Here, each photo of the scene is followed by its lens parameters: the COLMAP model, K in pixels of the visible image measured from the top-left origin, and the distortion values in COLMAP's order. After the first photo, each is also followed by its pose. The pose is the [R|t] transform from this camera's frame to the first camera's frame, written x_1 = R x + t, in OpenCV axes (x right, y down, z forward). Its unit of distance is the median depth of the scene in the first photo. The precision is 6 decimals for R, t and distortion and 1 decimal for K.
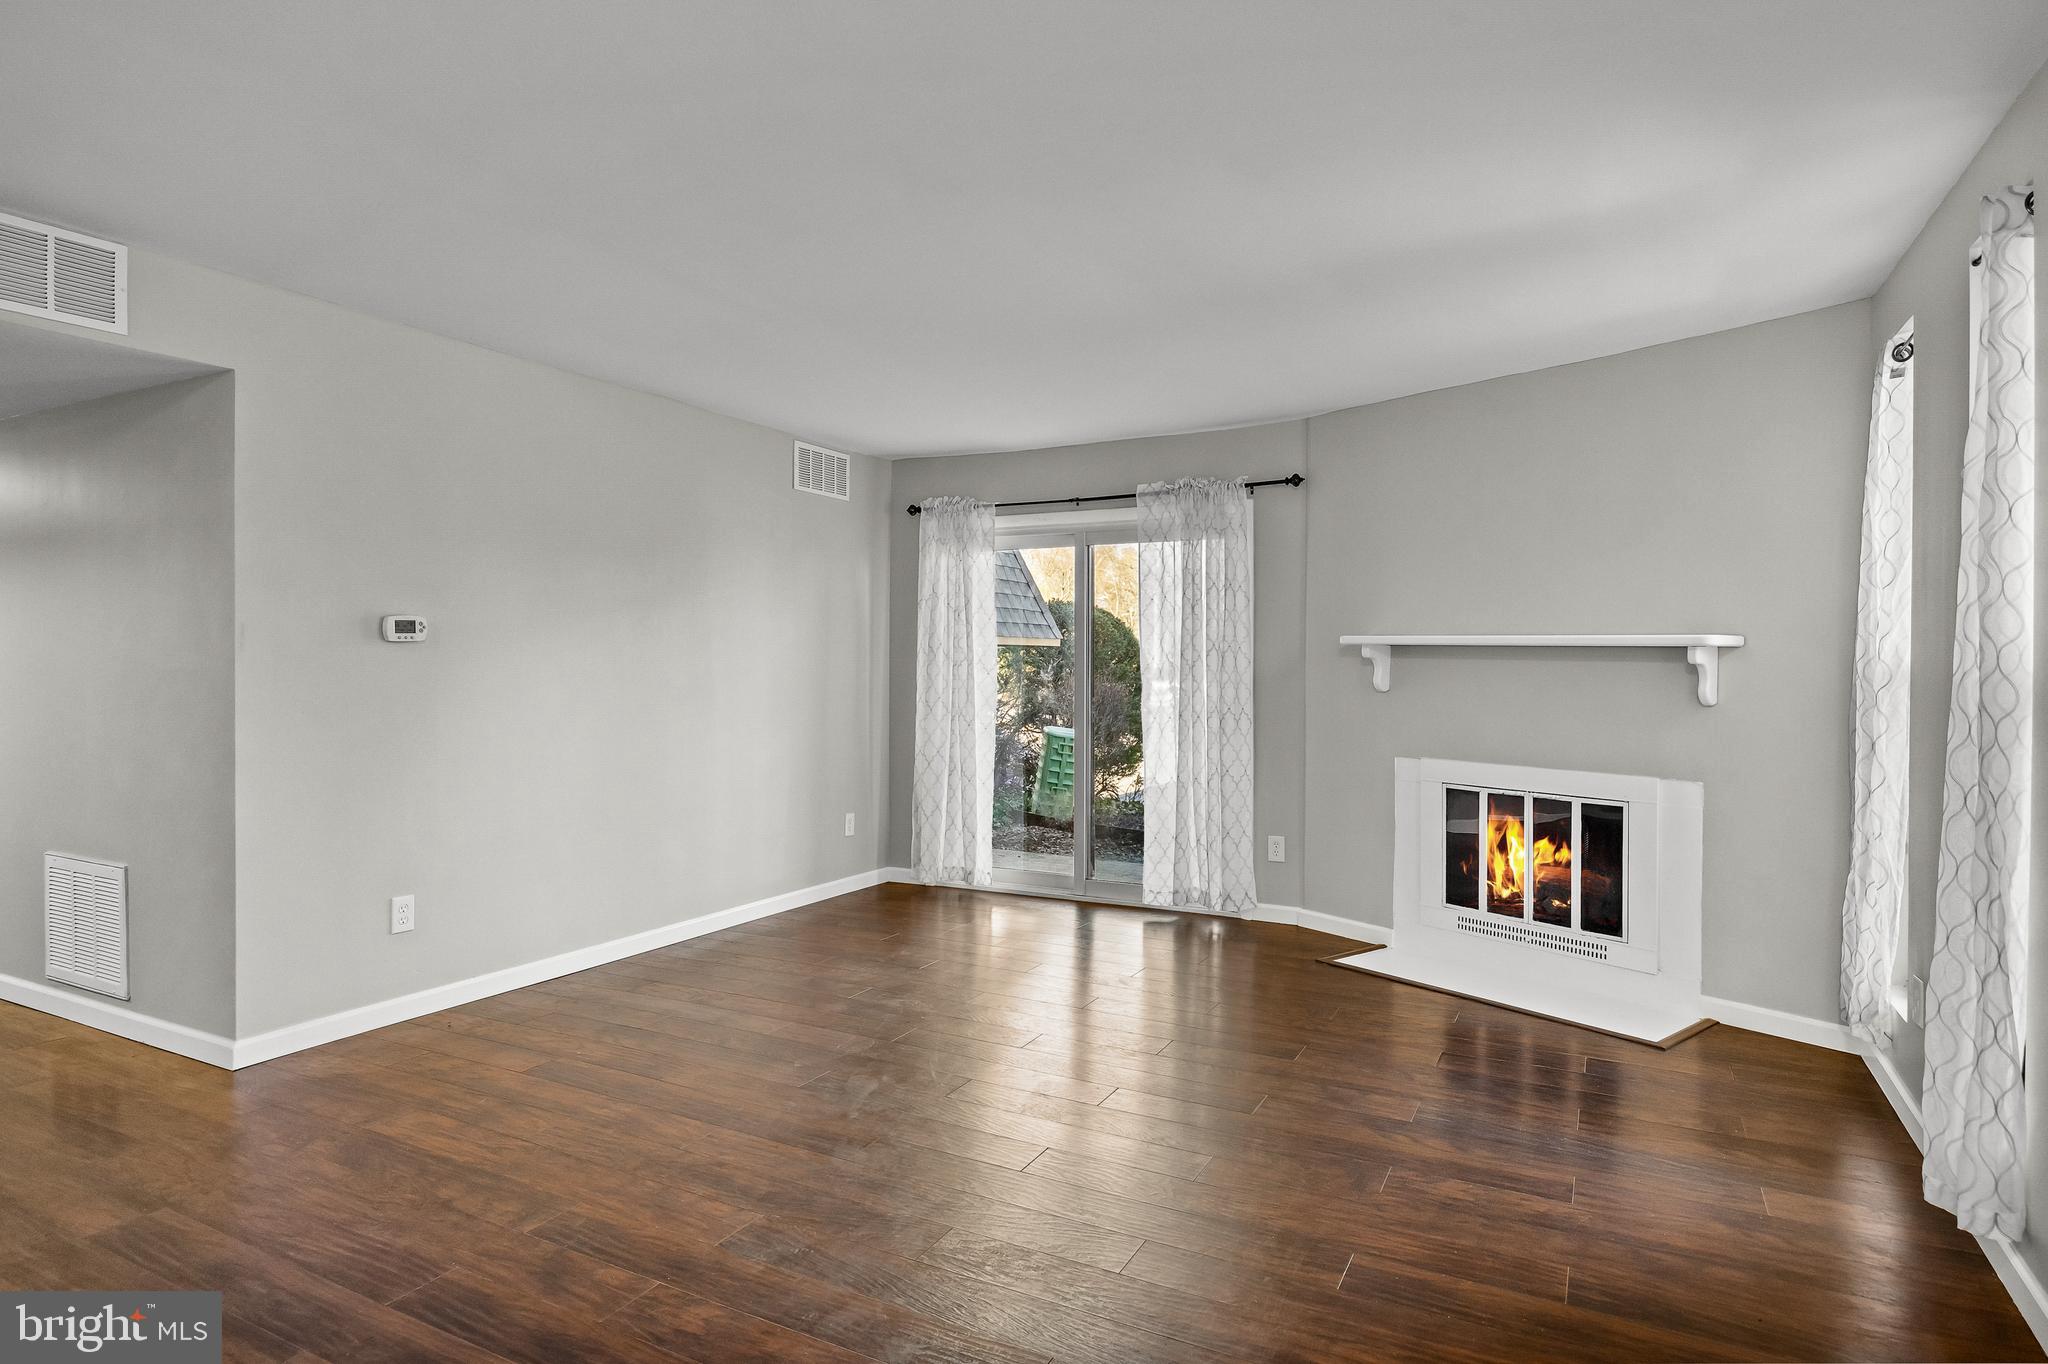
lens RADIAL K [[1134.1, 0, 1023.0], [0, 1134.1, 669.5], [0, 0, 1]] dist [0.022264, 0.000446]
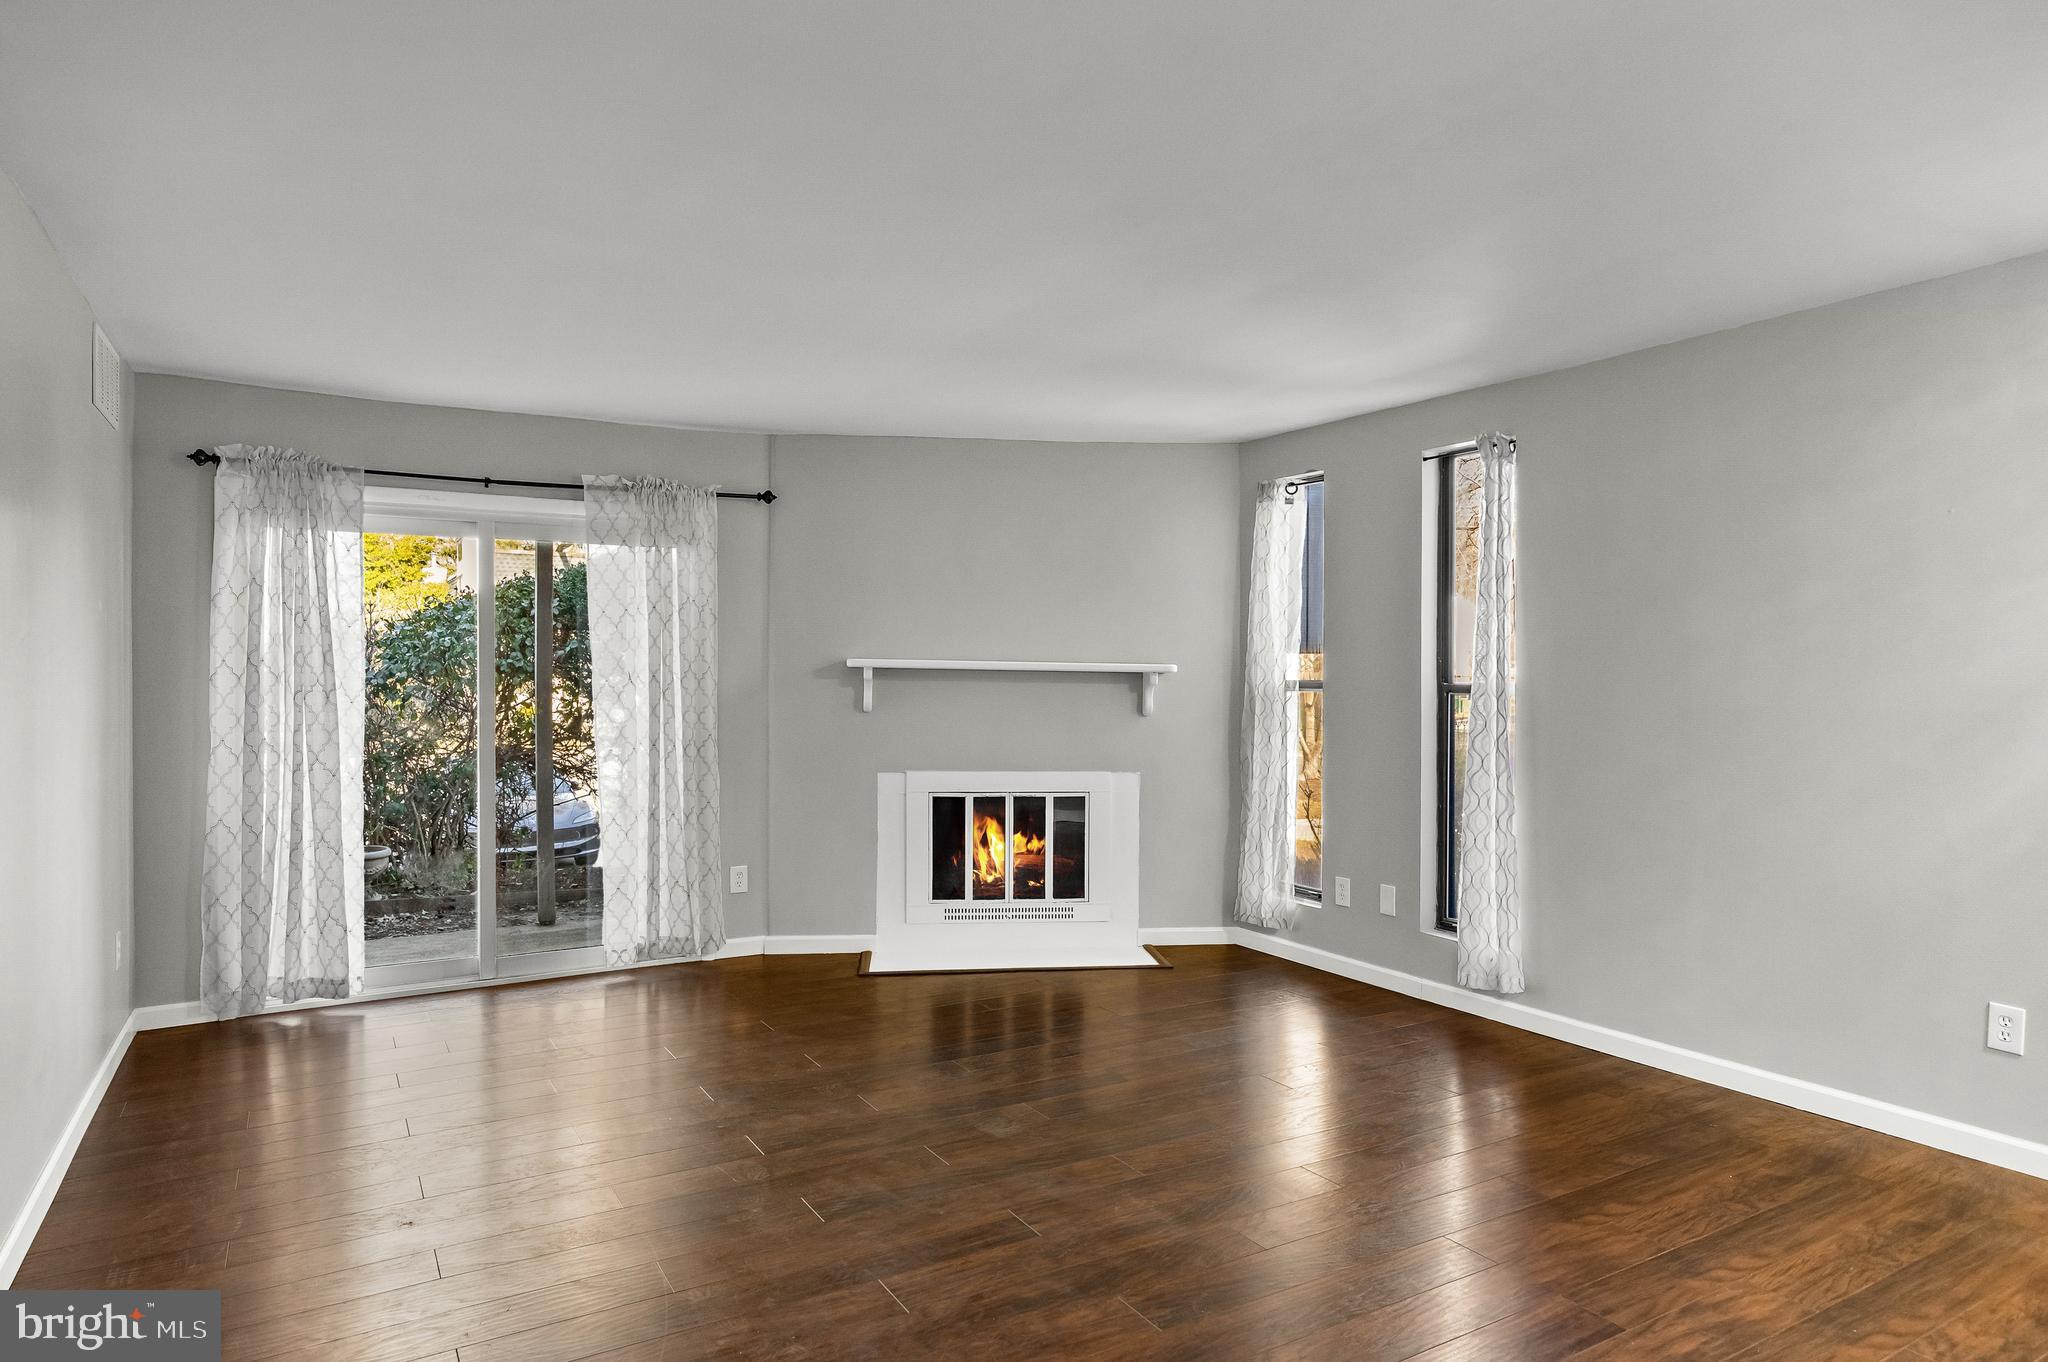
lens RADIAL K [[1213.3, 0, 1015.6], [0, 1213.3, 688.3], [0, 0, 1]] dist [-0.028841, -0.000010]
pose [[0.527770, -0.009855, 0.849330, -0.610219], [0.006863, 0.999950, 0.007338, -0.010308], [-0.849360, 0.001956, 0.527811, 0.313766]]
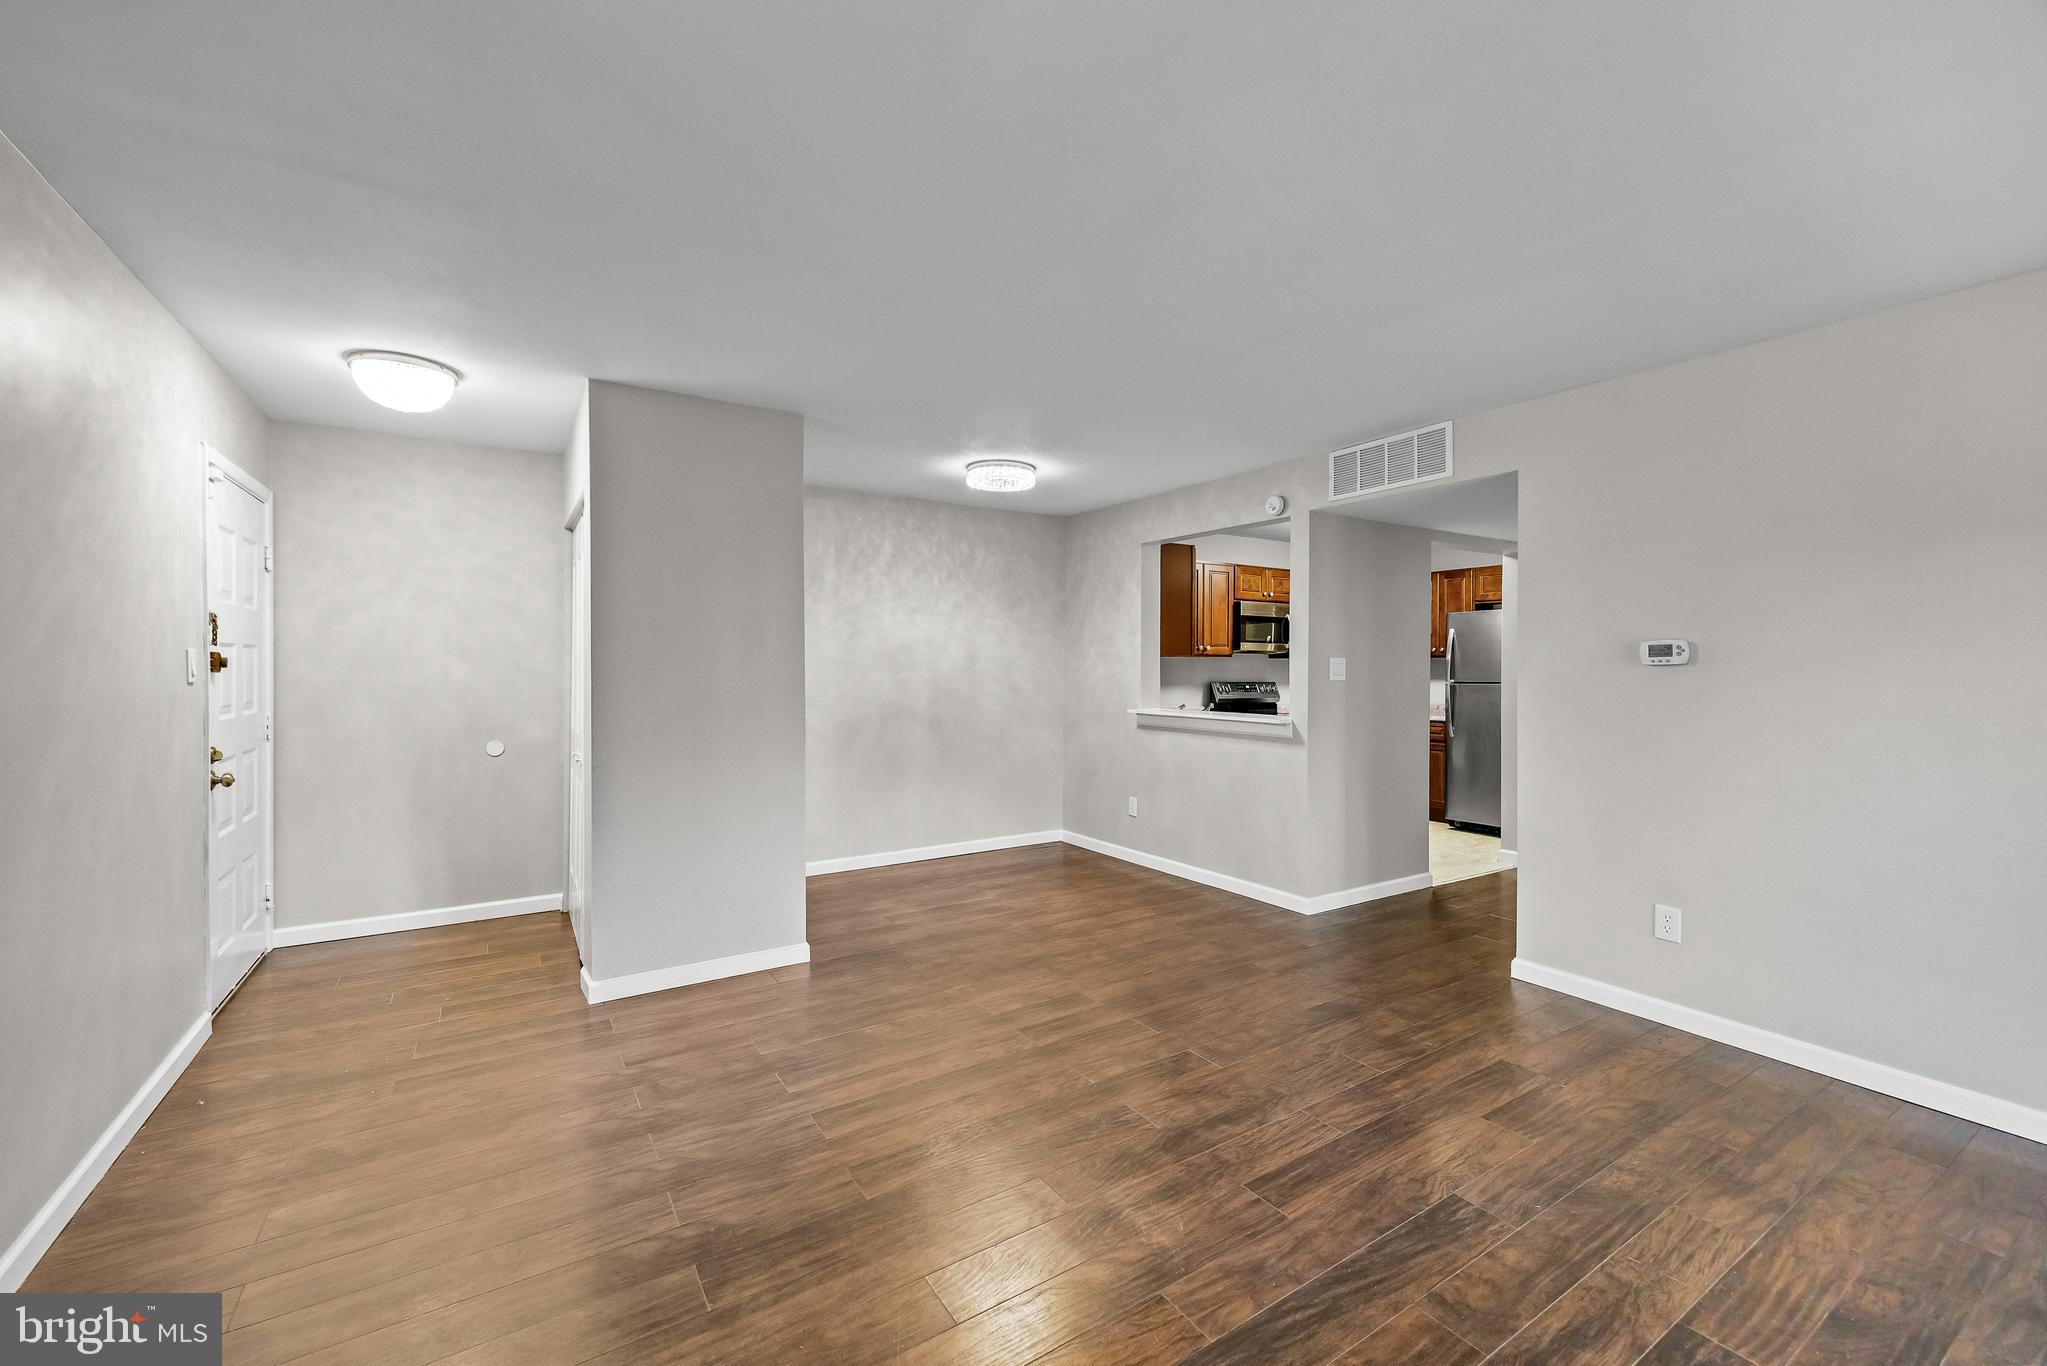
lens RADIAL K [[825.0, 0, 1034.3], [0, 825.0, 695.0], [0, 0, 1]] dist [0.007895, 0.000323]
pose [[-0.486036, 0.017735, -0.873759, 0.346480], [-0.009801, 0.999621, 0.025741, -0.009050], [0.873884, 0.021075, -0.485678, 0.734371]]
